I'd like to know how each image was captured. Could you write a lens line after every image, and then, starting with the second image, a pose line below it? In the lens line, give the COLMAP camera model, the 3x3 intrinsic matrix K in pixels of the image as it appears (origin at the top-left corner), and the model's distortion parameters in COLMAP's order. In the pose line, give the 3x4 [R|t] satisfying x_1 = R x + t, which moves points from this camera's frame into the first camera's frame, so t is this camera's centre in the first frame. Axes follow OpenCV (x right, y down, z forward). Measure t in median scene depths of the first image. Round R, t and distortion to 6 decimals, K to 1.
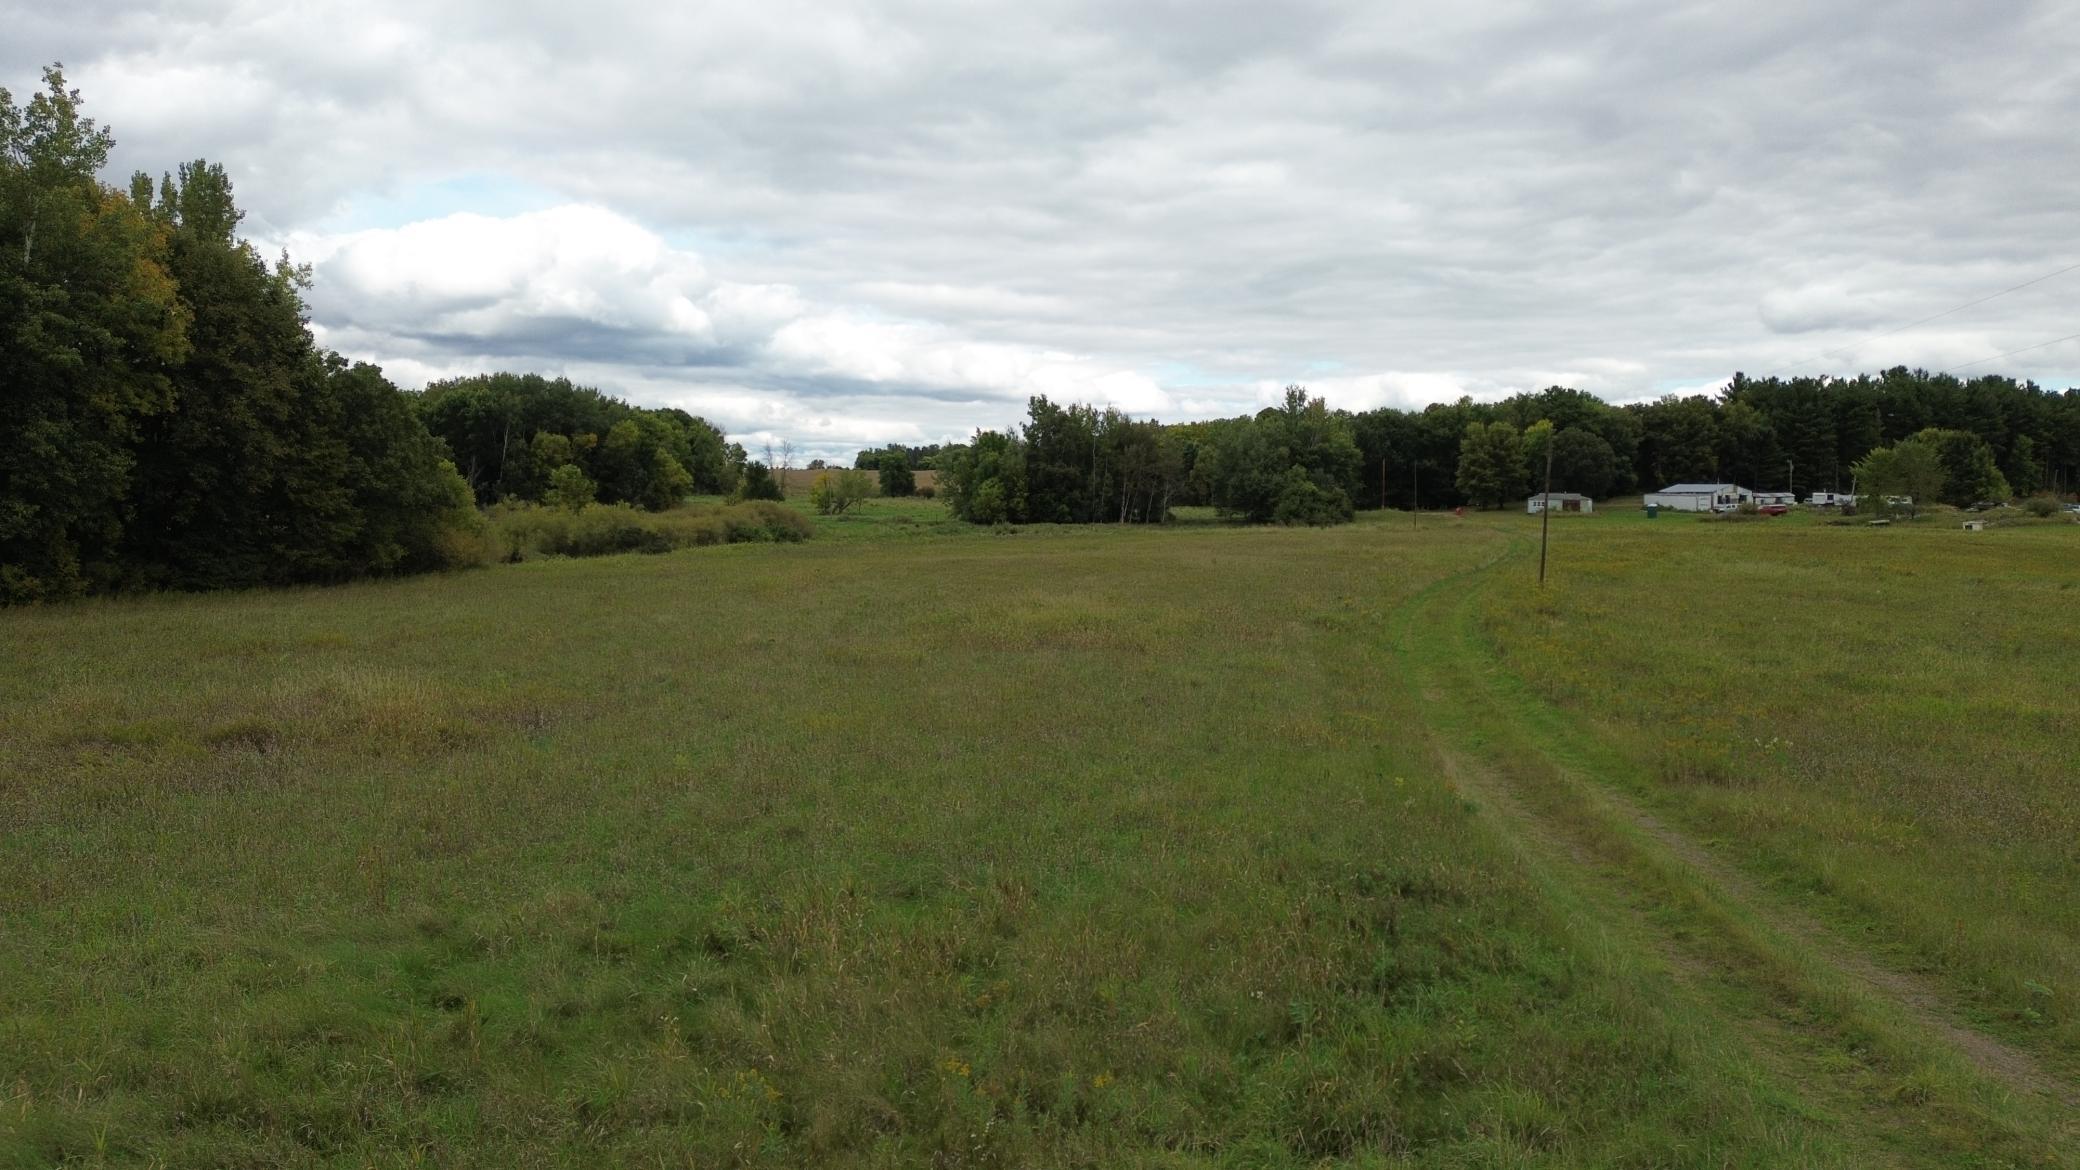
lens RADIAL K [[1457.5, 0, 1032.6], [0, 1457.5, 594.6], [0, 0, 1]] dist [0.094208, -0.101012]
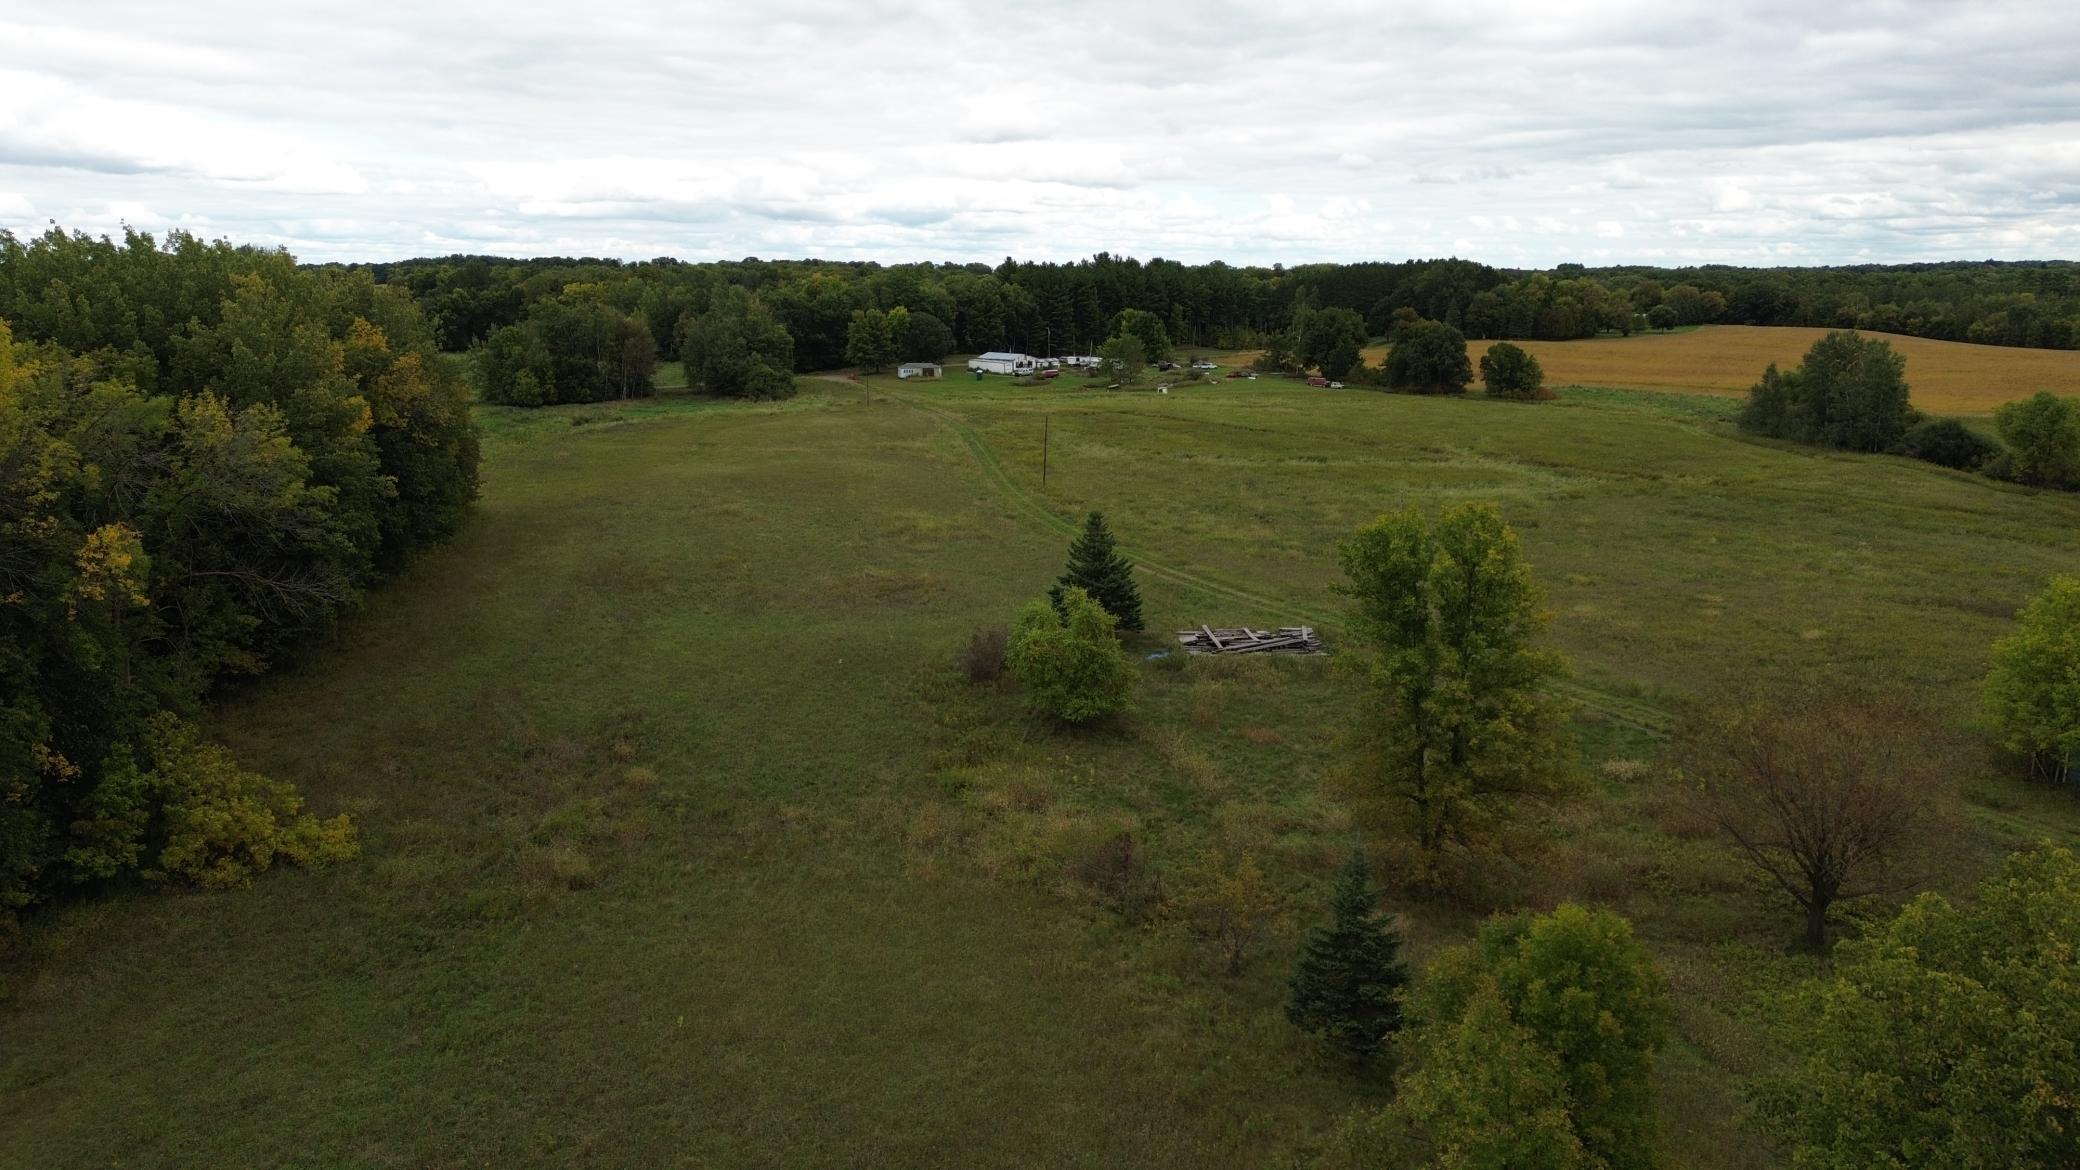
lens RADIAL K [[1457.5, 0, 1042.4], [0, 1457.5, 571.6], [0, 0, 1]] dist [0.094208, -0.101012]
pose [[0.873701, -0.099511, 0.476177, -0.200598], [0.039509, 0.990136, 0.134426, -0.046087], [-0.484857, -0.098635, 0.869014, -0.266821]]
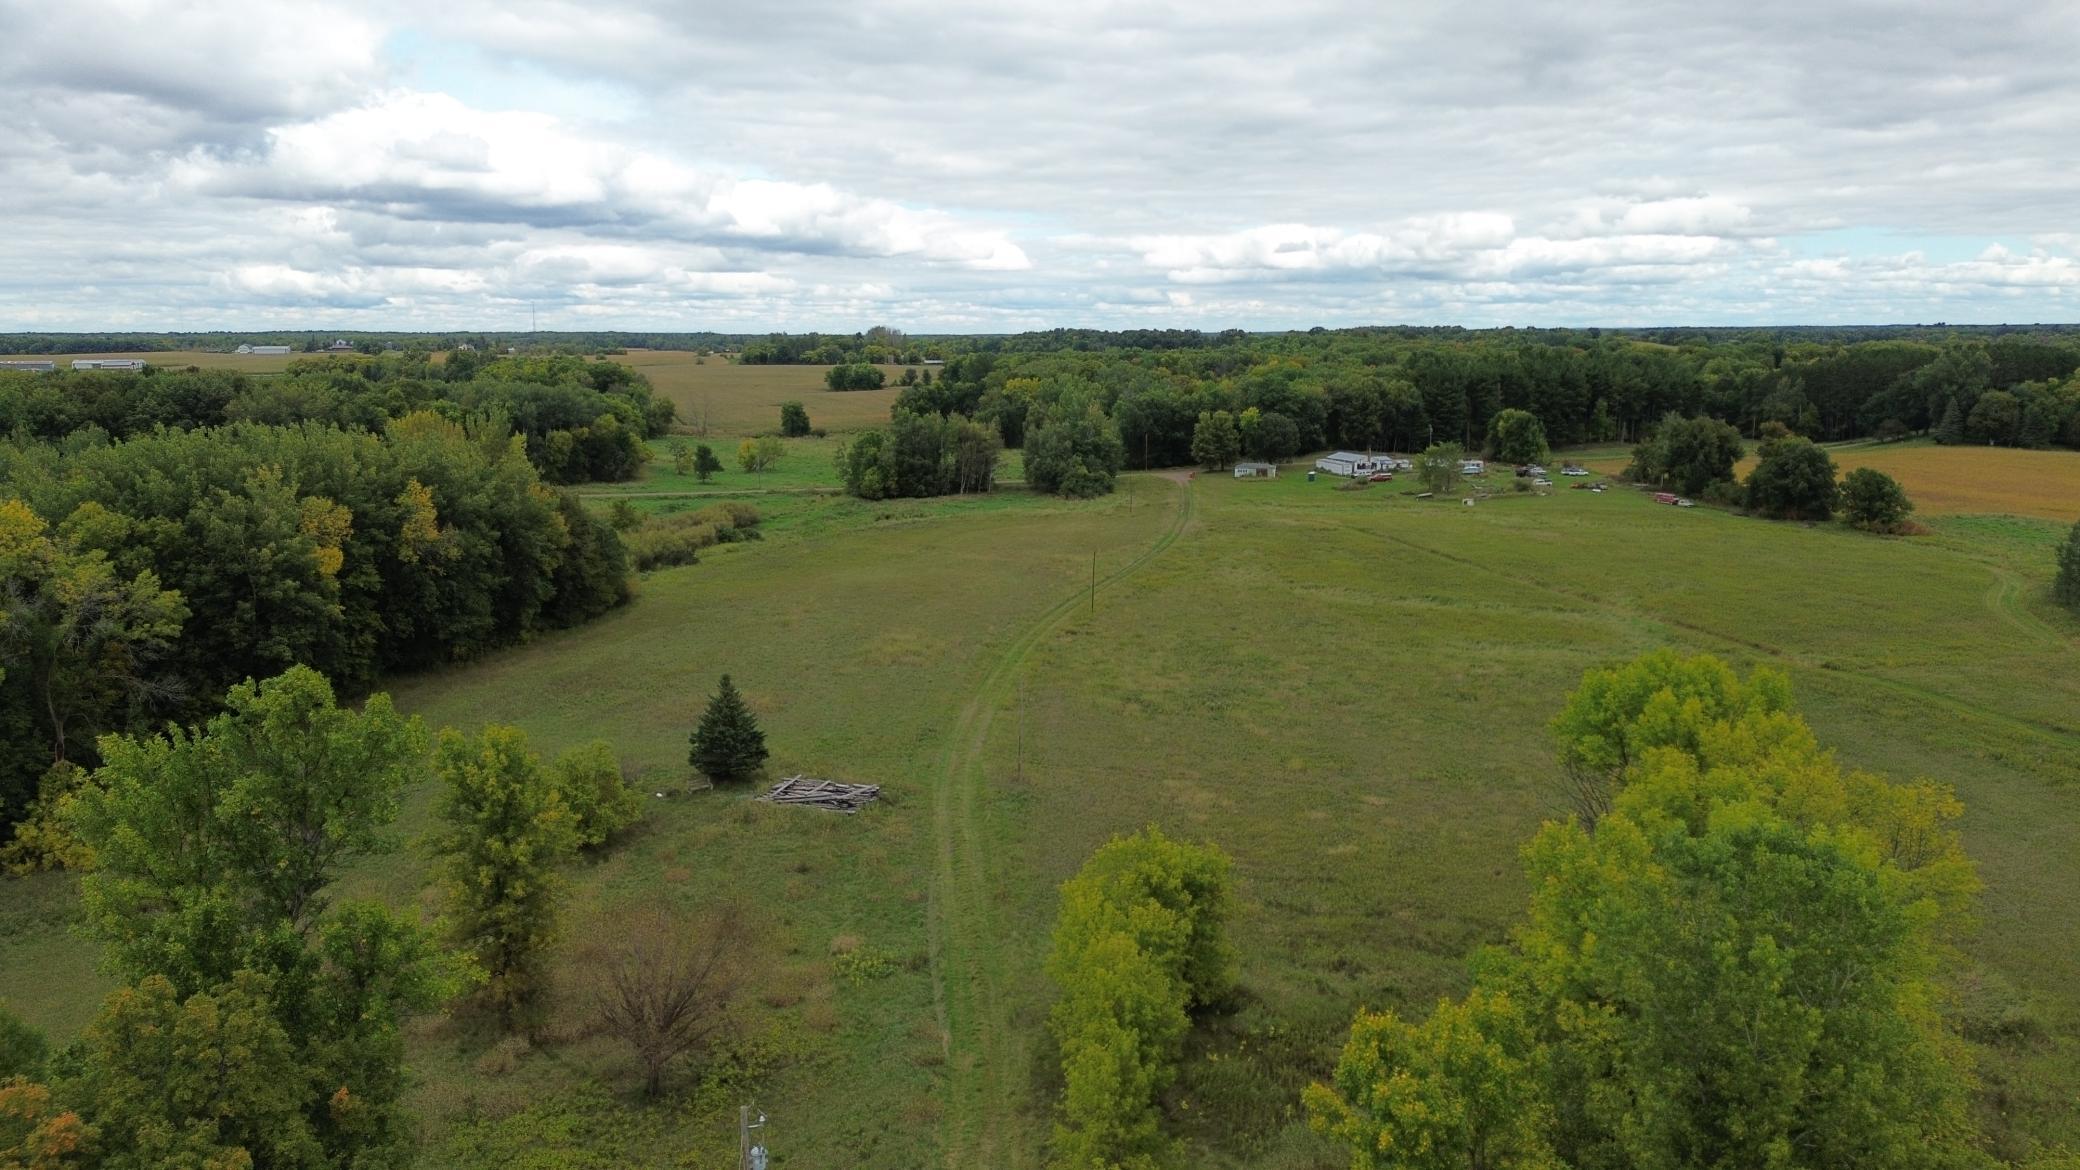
lens RADIAL K [[1457.5, 0, 1038.6], [0, 1457.5, 591.2], [0, 0, 1]] dist [0.094208, -0.101012]
pose [[0.996315, -0.021834, 0.082940, 0.011355], [0.013605, 0.995044, 0.098505, -0.075672], [-0.084680, -0.097013, 0.991674, -0.392180]]
